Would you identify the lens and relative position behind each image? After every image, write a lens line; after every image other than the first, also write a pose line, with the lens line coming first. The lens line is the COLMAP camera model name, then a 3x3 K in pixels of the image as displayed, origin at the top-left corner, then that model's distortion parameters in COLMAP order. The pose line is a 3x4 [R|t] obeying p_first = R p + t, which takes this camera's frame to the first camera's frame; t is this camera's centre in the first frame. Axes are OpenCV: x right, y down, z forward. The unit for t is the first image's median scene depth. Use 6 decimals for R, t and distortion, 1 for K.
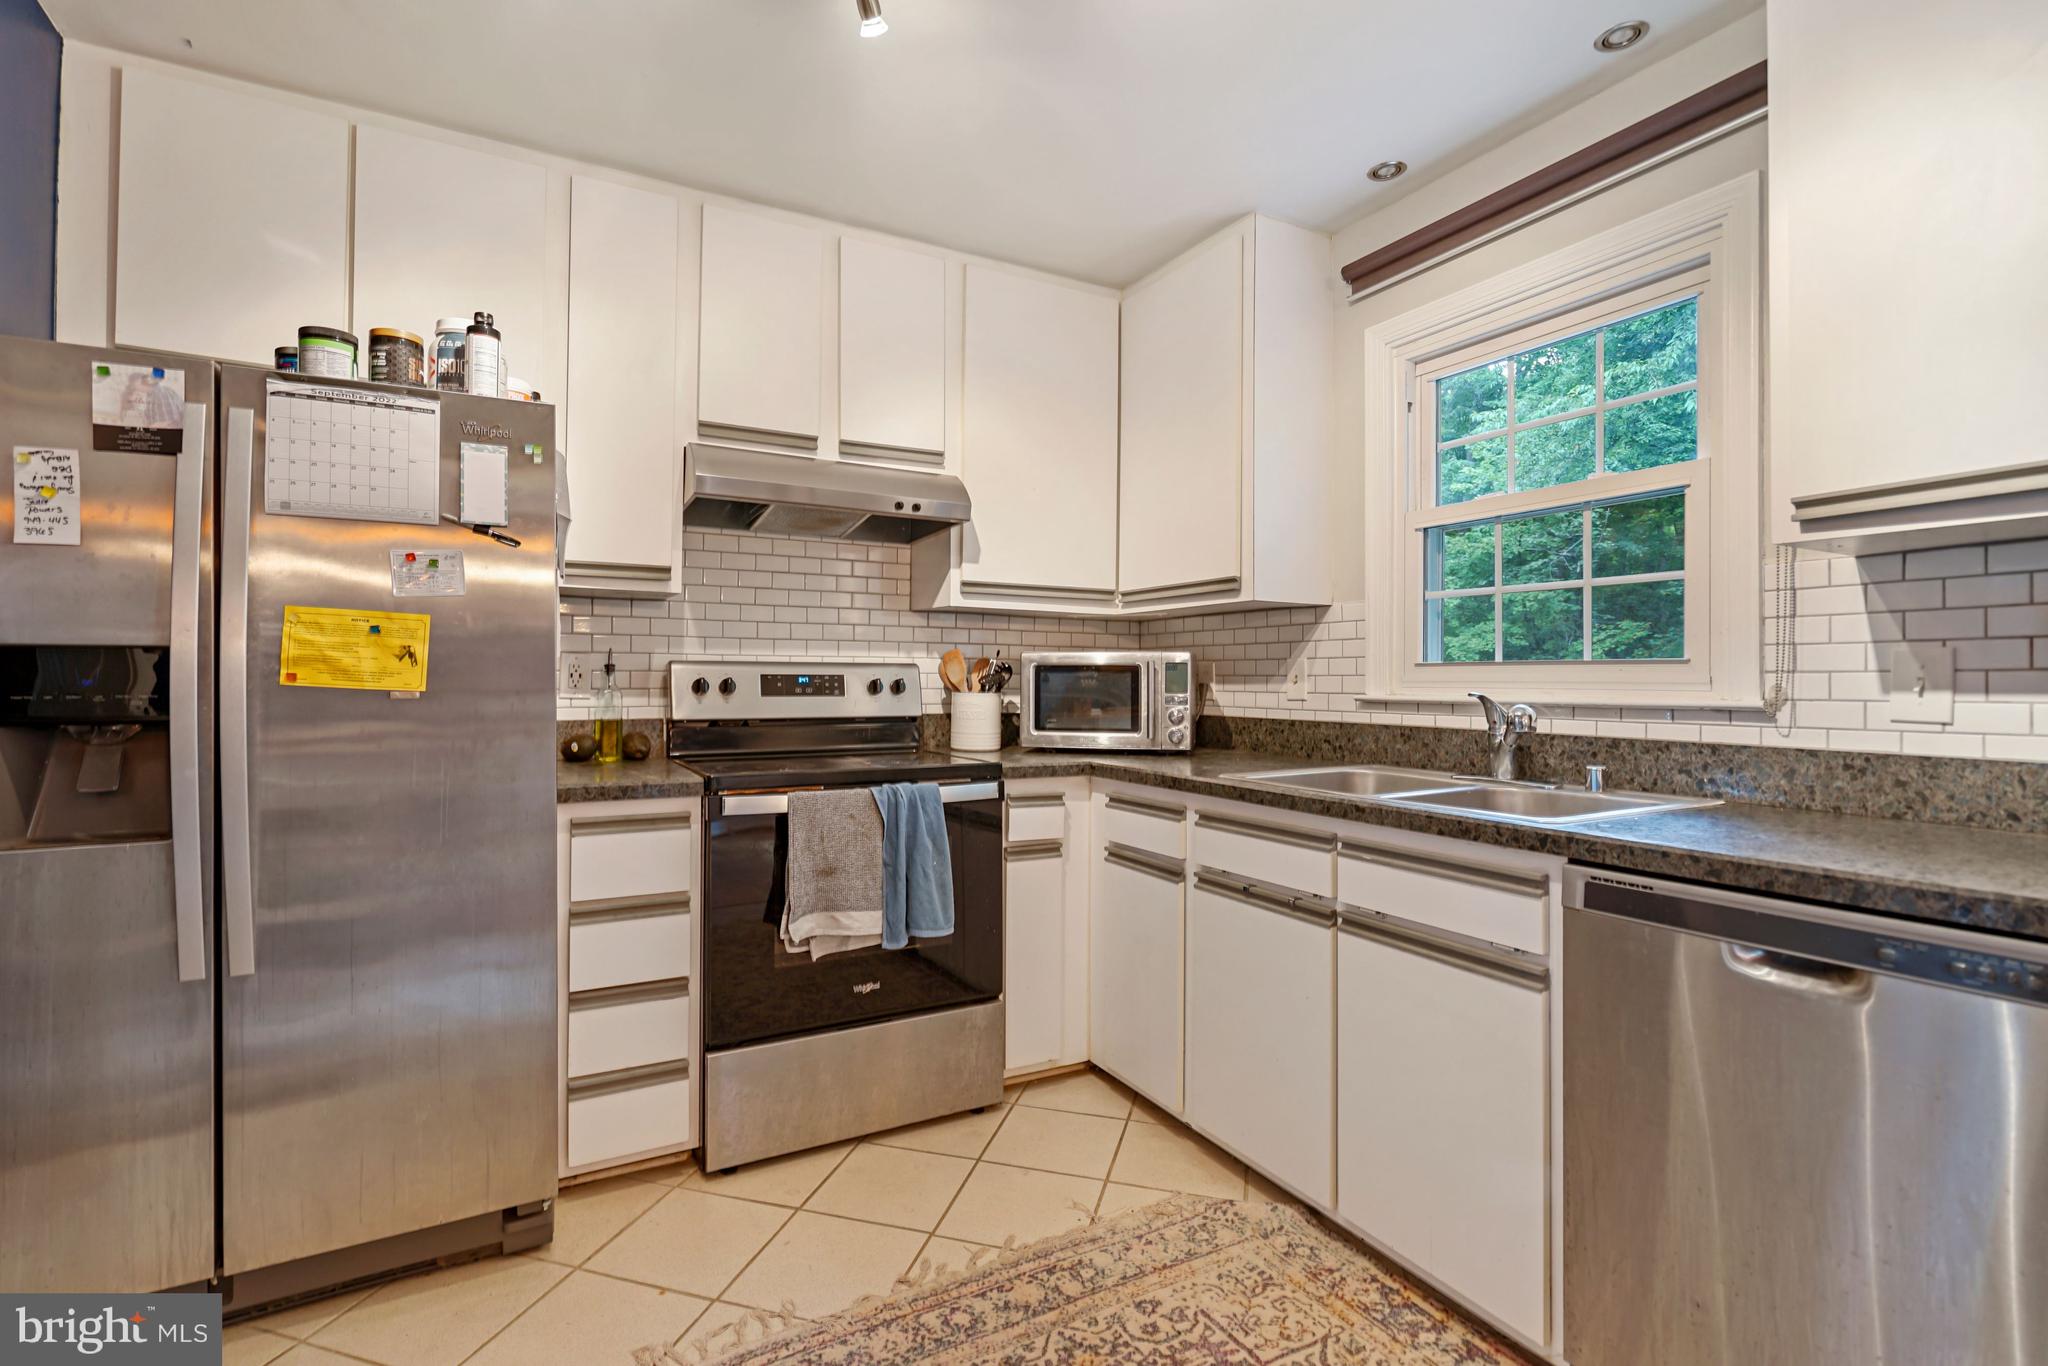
lens RADIAL K [[960.8, 0, 1018.4], [0, 960.8, 670.4], [0, 0, 1]] dist [0.017020, 0.001762]
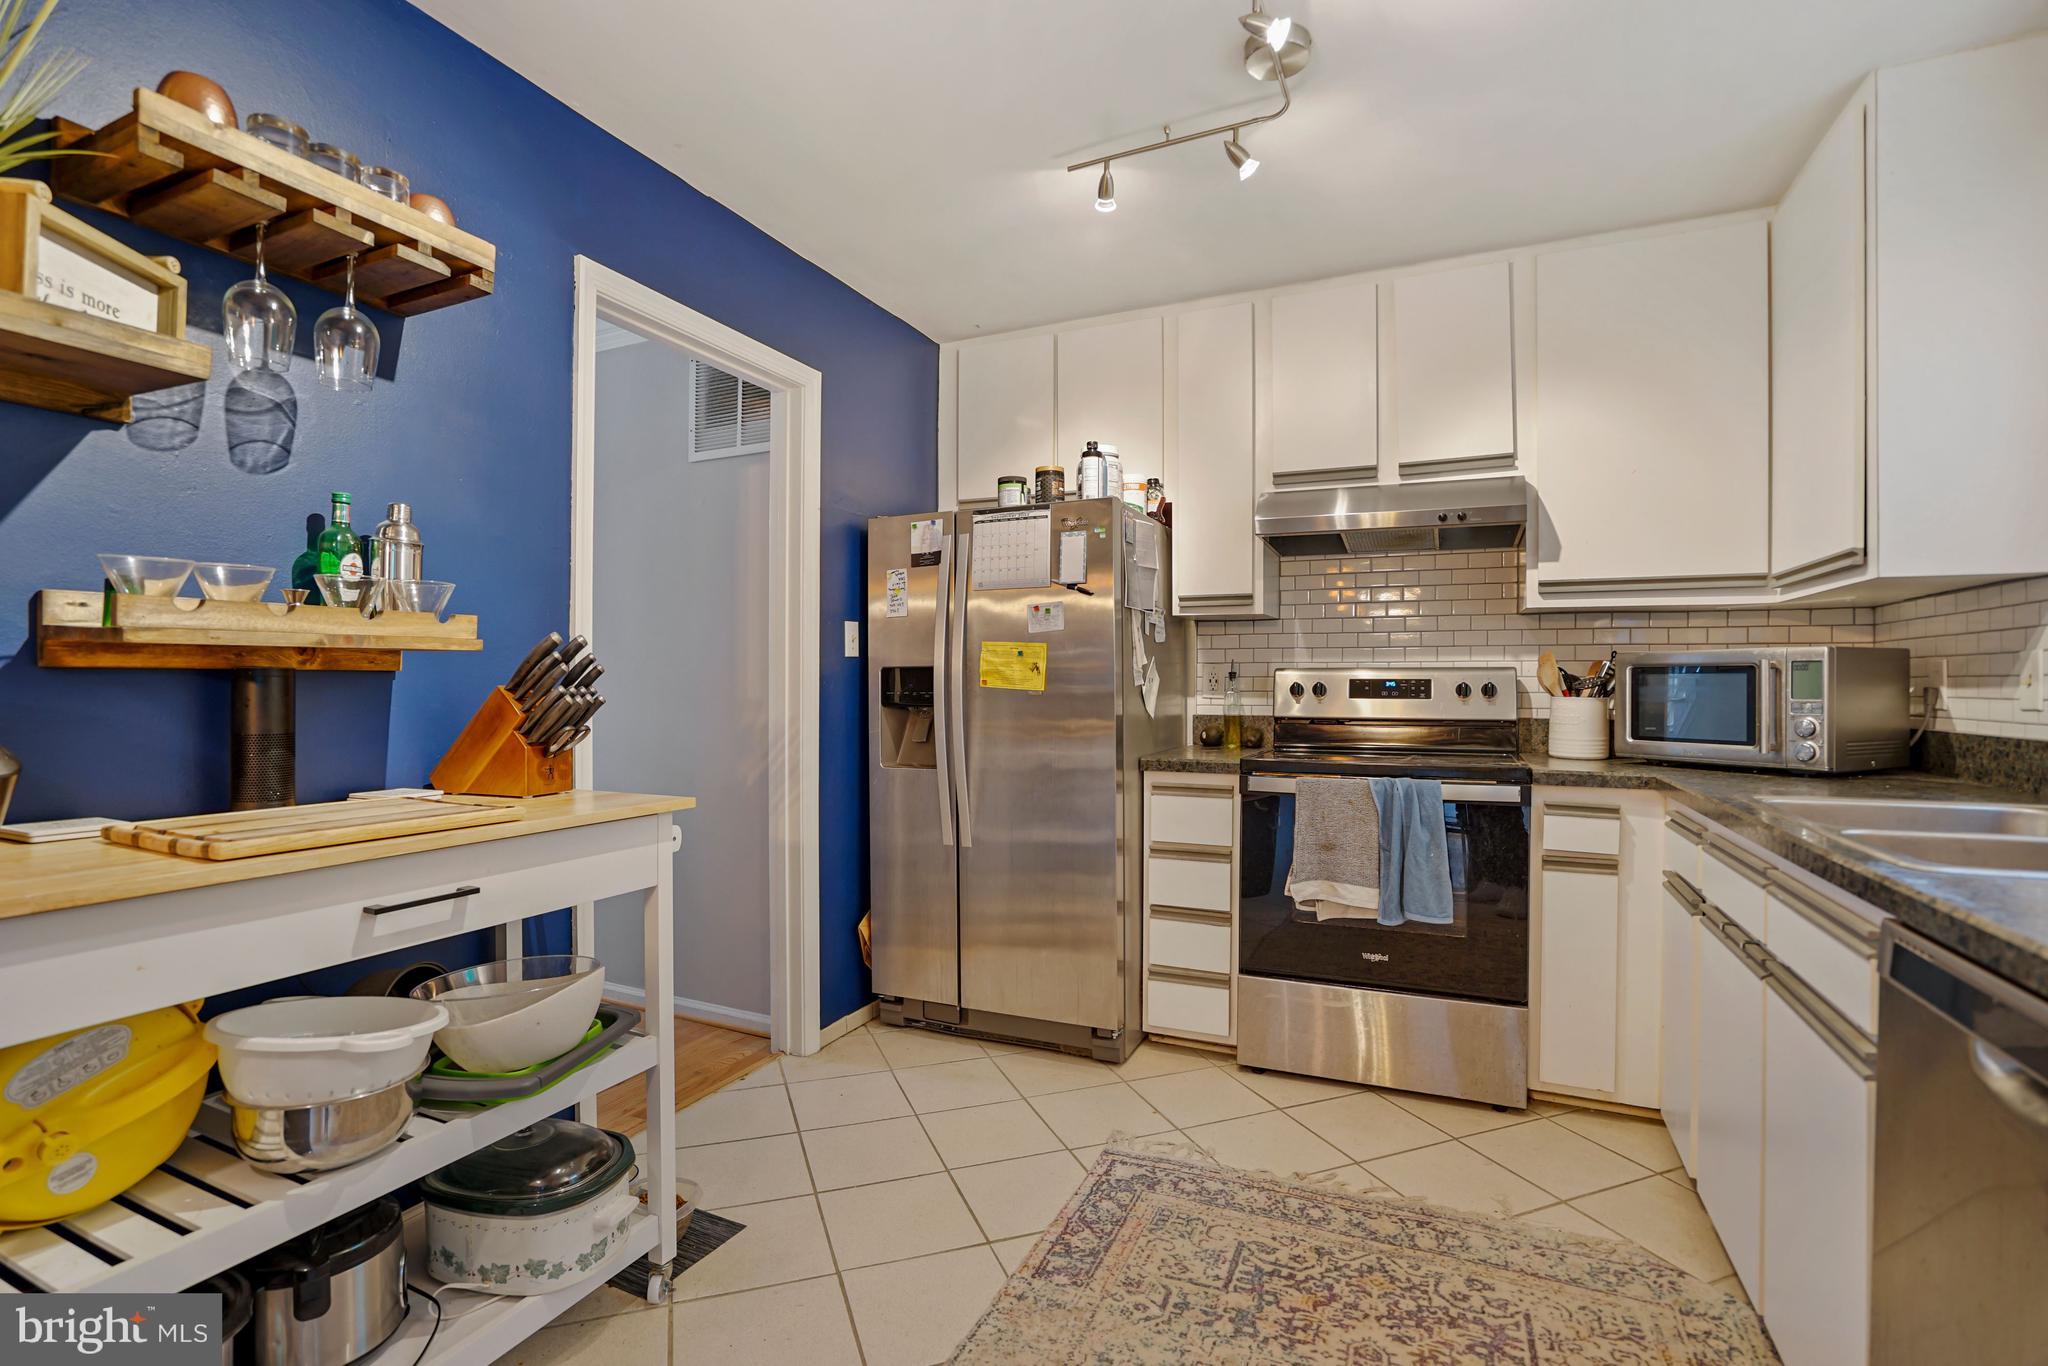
lens RADIAL K [[960.8, 0, 1025.3], [0, 960.8, 688.5], [0, 0, 1]] dist [0.017020, 0.001762]
pose [[0.616914, 0.001165, -0.787029, 0.490046], [0.008281, 0.999934, 0.007970, 0.003726], [0.786987, -0.011434, 0.616864, -0.013007]]
